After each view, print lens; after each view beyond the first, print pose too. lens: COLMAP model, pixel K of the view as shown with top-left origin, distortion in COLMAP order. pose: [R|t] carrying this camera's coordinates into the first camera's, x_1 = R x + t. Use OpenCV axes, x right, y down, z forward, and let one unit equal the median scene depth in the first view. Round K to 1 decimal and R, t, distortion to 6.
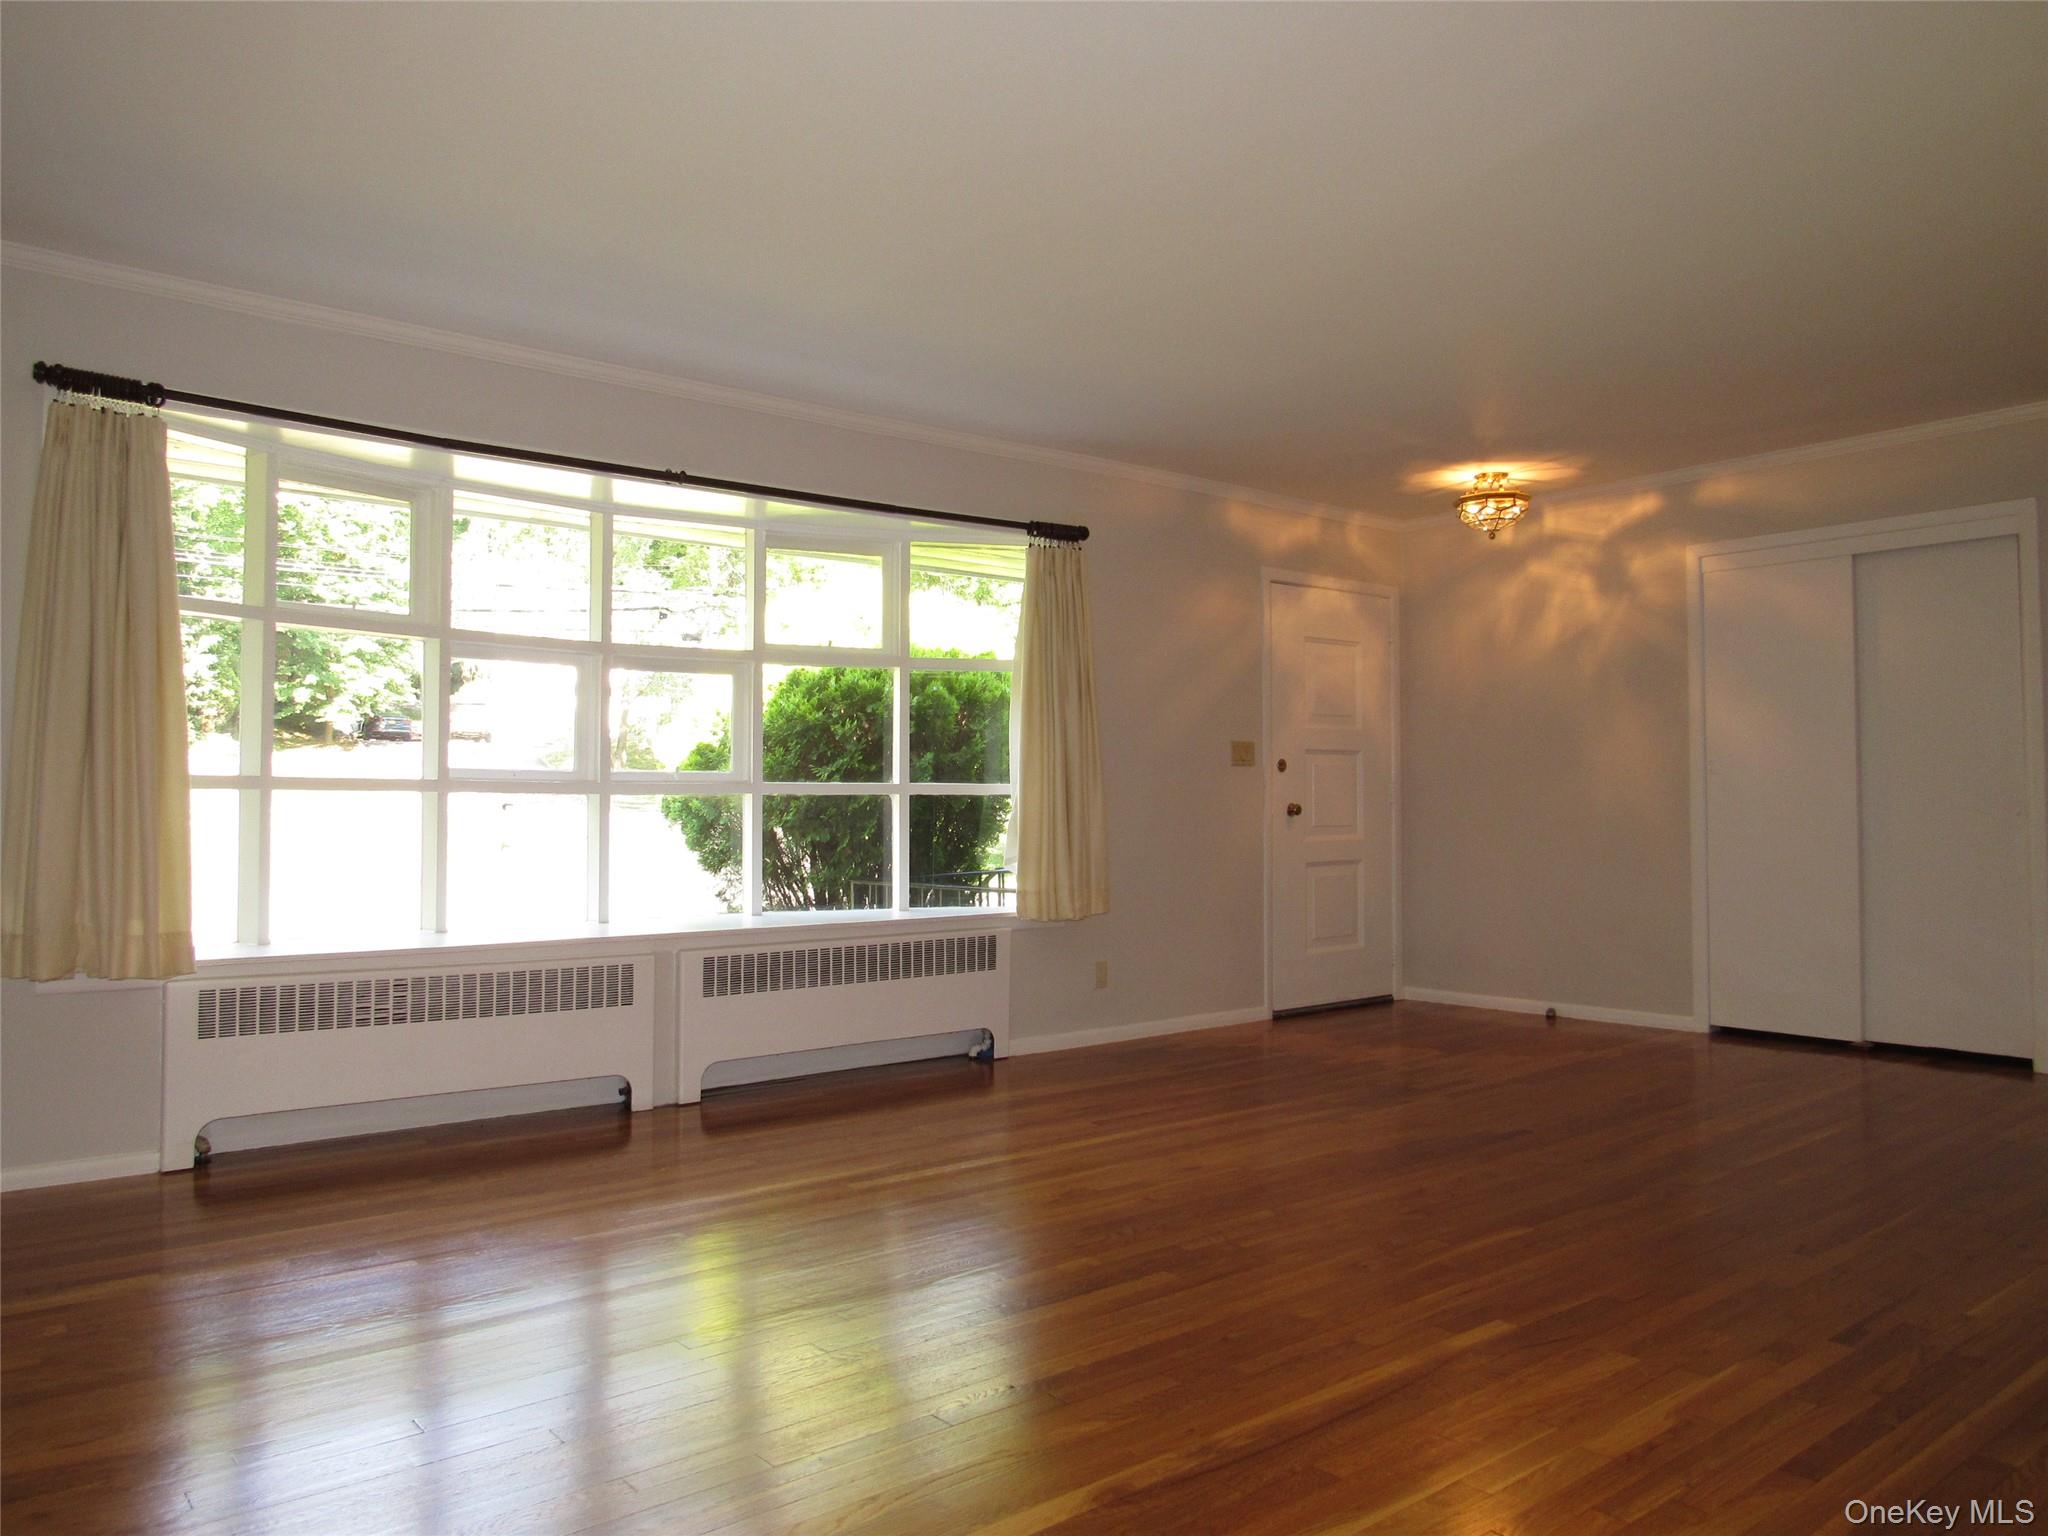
lens RADIAL K [[1453.3, 0, 1019.0], [0, 1453.3, 768.9], [0, 0, 1]] dist [-0.019837, -0.008610]
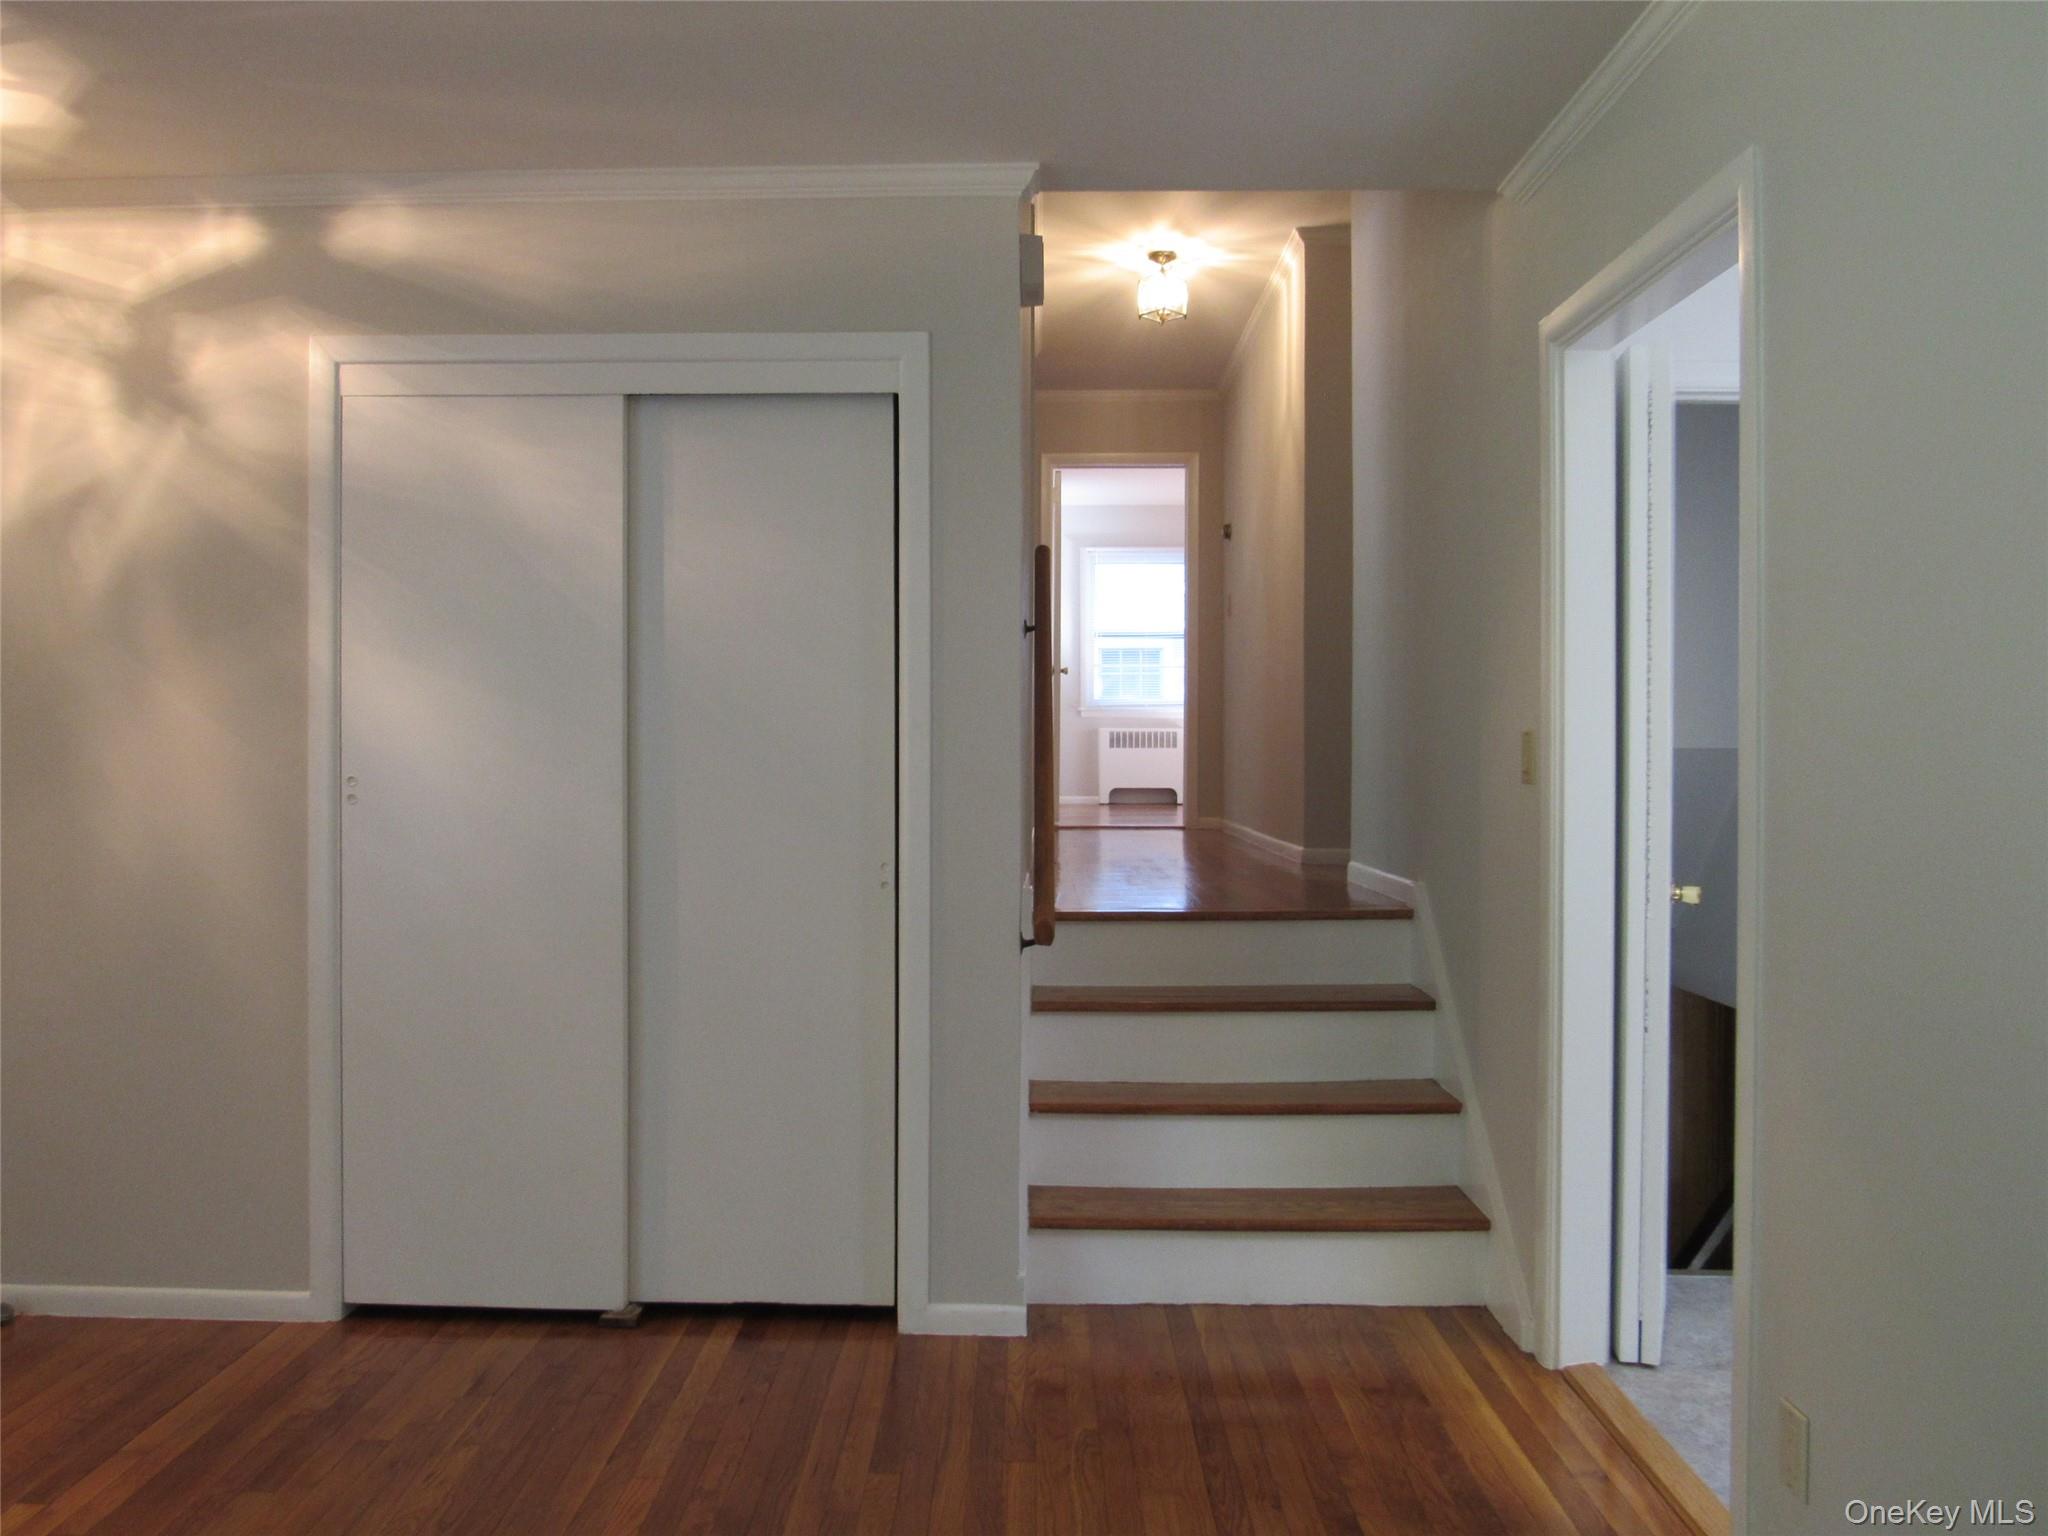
lens RADIAL K [[1453.3, 0, 1019.7], [0, 1453.3, 763.2], [0, 0, 1]] dist [-0.019837, -0.008610]
pose [[0.646919, 0.000333, 0.762558, 0.237879], [-0.026498, 0.999406, 0.022043, -0.026356], [-0.762098, -0.034466, 0.646544, 0.481973]]
